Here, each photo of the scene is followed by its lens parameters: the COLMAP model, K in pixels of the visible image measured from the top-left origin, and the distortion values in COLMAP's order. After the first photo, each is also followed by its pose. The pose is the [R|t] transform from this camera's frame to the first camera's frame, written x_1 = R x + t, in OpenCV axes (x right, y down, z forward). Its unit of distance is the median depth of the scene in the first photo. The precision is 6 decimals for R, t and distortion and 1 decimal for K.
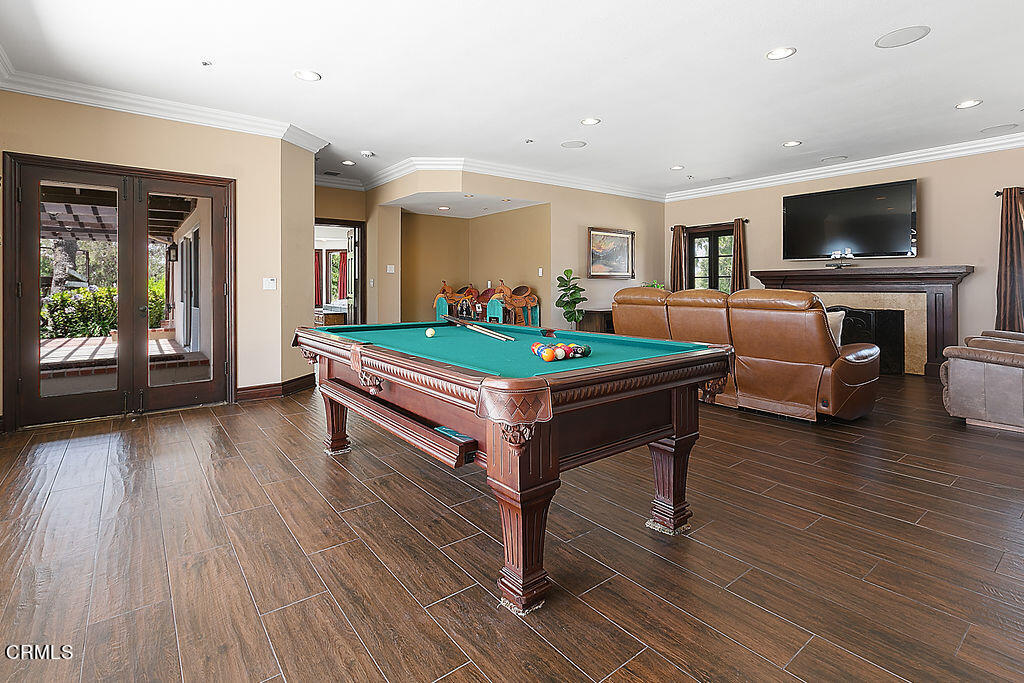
lens RADIAL K [[481.4, 0, 526.7], [0, 481.4, 284.8], [0, 0, 1]] dist [0.003501, -0.001668]
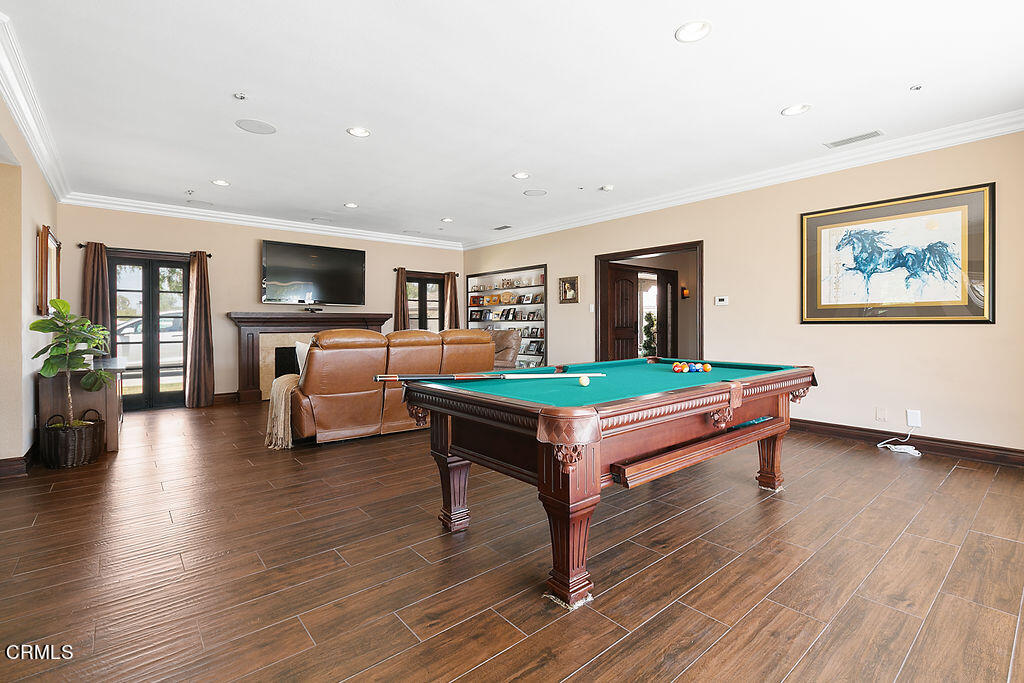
lens RADIAL K [[481.4, 0, 511.5], [0, 481.4, 325.2], [0, 0, 1]] dist [0.003501, -0.001668]
pose [[-0.027471, 0.010111, 0.999571, -0.473393], [0.007122, 0.999925, -0.009919, 0.007767], [-0.999597, 0.006846, -0.027541, 0.520840]]
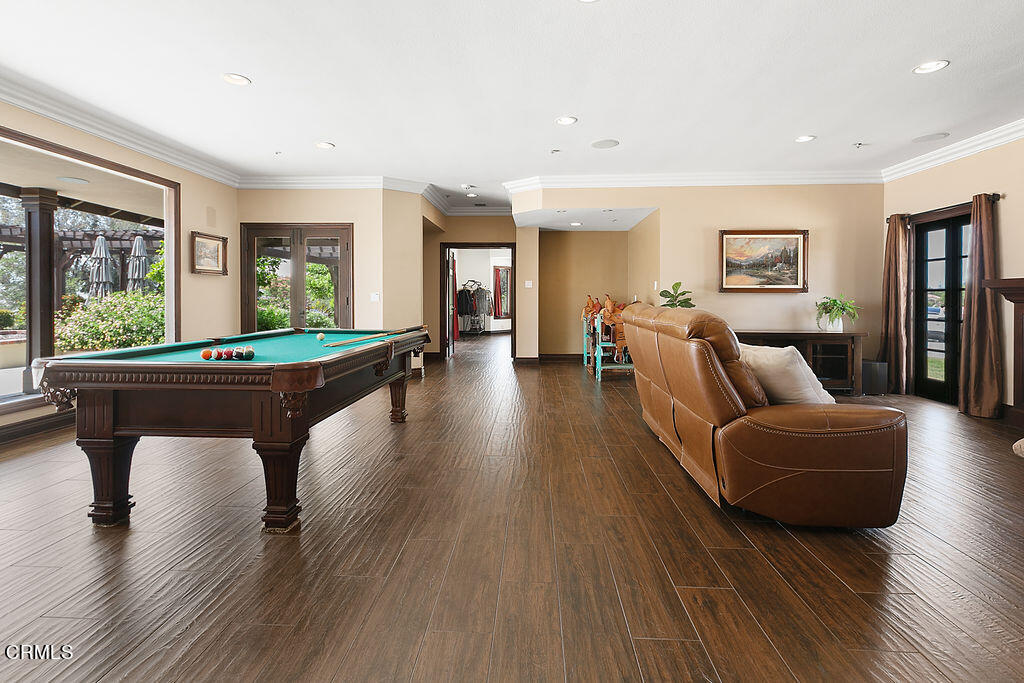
lens RADIAL K [[481.4, 0, 520.3], [0, 481.4, 300.9], [0, 0, 1]] dist [0.003501, -0.001668]
pose [[0.754910, 0.009546, -0.655759, 0.442687], [-0.006303, 0.999953, 0.007301, -0.003391], [0.655799, -0.001378, 0.754935, 0.165458]]
